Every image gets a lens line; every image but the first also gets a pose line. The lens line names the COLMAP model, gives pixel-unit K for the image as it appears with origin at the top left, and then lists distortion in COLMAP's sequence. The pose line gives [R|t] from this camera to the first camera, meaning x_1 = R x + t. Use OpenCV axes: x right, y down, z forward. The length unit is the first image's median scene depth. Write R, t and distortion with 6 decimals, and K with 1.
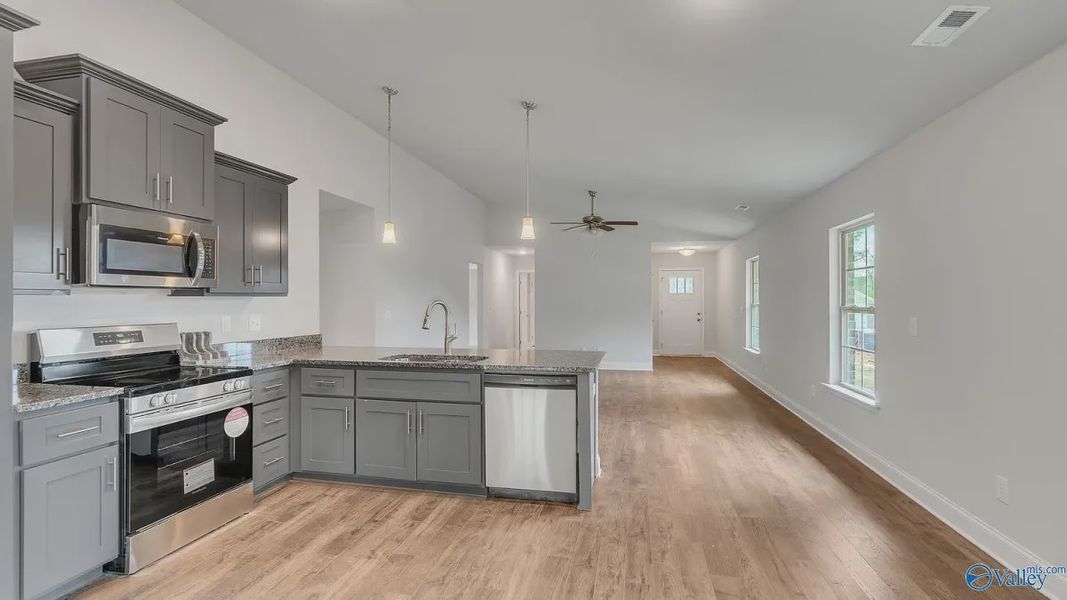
lens RADIAL K [[496.6, 0, 527.4], [0, 496.6, 298.3], [0, 0, 1]] dist [0.005027, 0.000570]
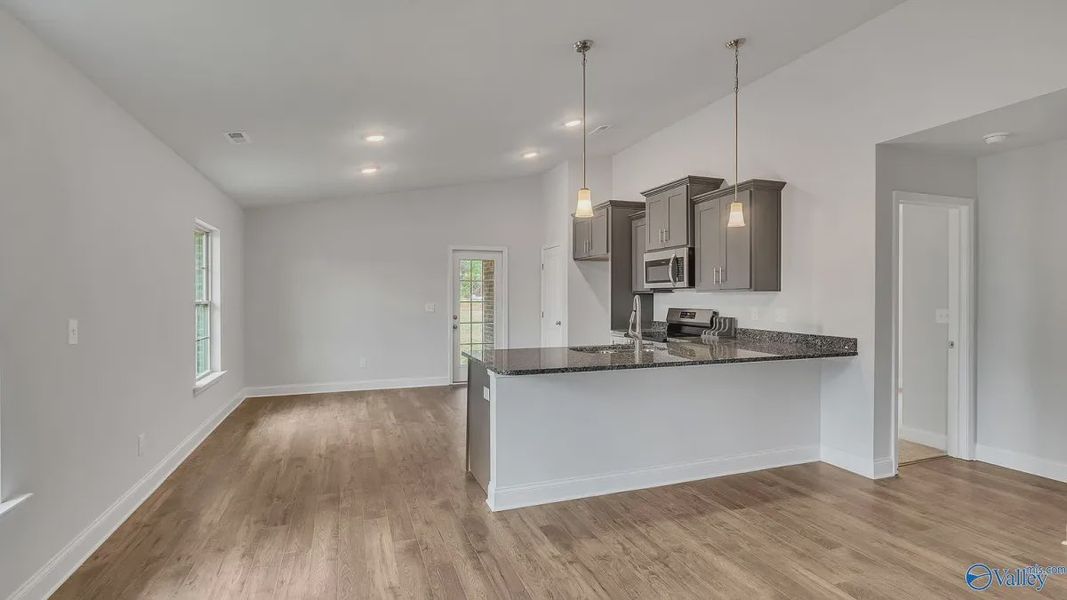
lens RADIAL K [[461.4, 0, 530.7], [0, 461.4, 304.6], [0, 0, 1]] dist [-0.005214, -0.000981]
pose [[-0.829875, 0.011543, -0.557830, 0.614084], [0.004261, 0.999888, 0.014351, 0.010911], [0.557933, 0.009533, -0.829831, 1.998060]]
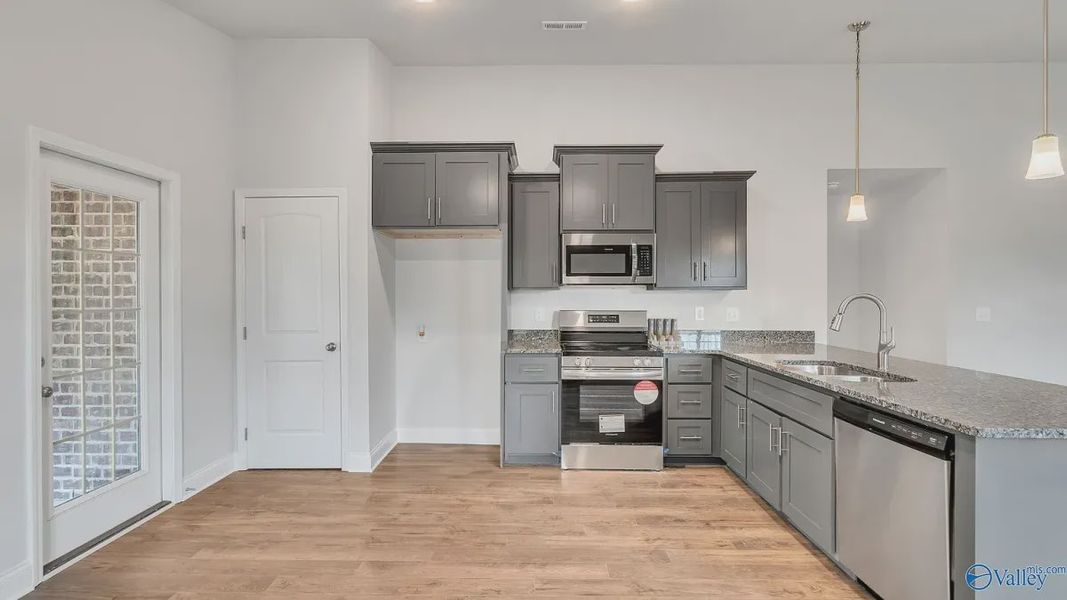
lens RADIAL K [[496.6, 0, 530.5], [0, 496.6, 295.8], [0, 0, 1]] dist [0.005027, 0.000570]
pose [[0.194032, 0.005802, -0.980978, 0.552440], [0.005064, 0.999963, 0.006916, -0.000666], [0.980982, -0.006309, 0.193995, 0.470091]]
